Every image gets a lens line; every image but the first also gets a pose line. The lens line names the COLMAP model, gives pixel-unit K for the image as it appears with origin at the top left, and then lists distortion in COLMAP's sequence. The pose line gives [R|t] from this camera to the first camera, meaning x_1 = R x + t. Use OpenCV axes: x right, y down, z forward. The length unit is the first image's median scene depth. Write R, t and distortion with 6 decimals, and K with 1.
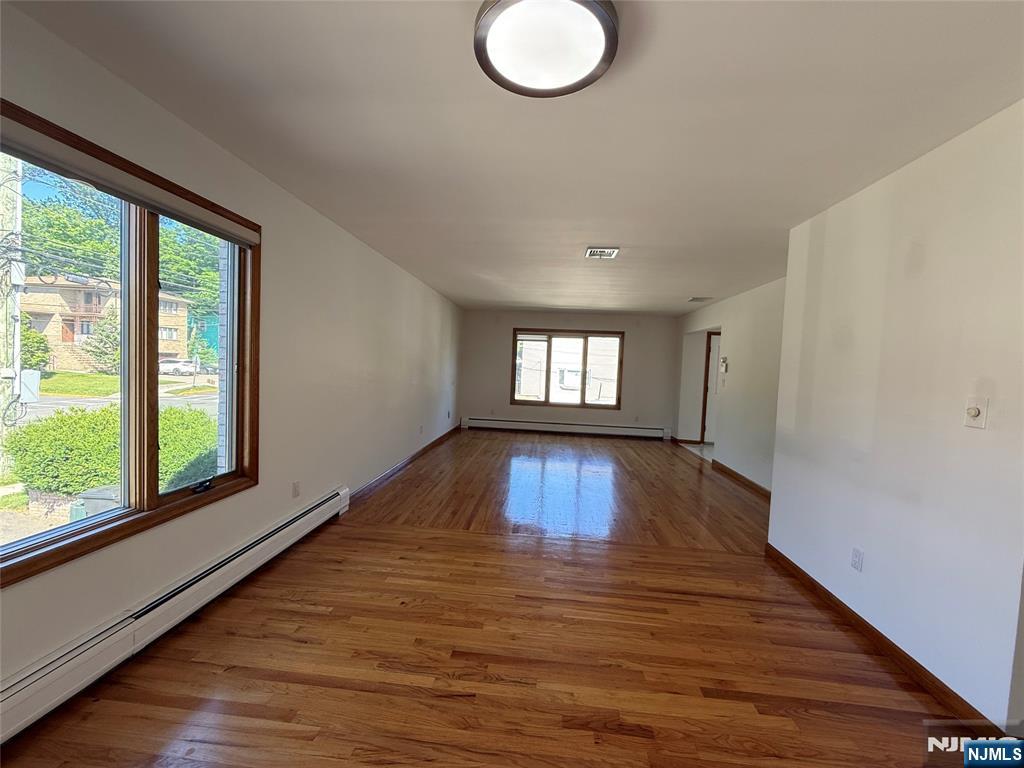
lens RADIAL K [[409.4, 0, 512.0], [0, 409.4, 384.0], [0, 0, 1]] dist [0.001096, -0.000204]
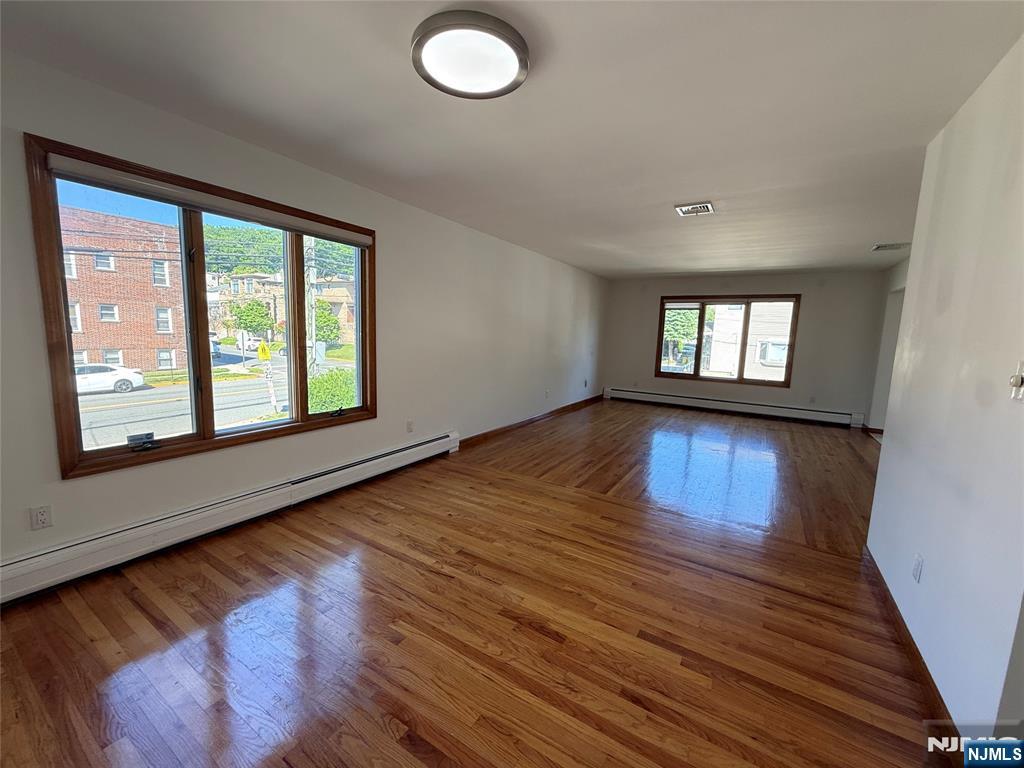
lens RADIAL K [[409.4, 0, 512.0], [0, 409.4, 384.0], [0, 0, 1]] dist [0.001096, -0.000204]
pose [[0.893536, 0.045528, -0.446678, 0.321090], [-0.016904, 0.997552, 0.067861, 0.018509], [0.448674, -0.053085, 0.892118, -0.035381]]
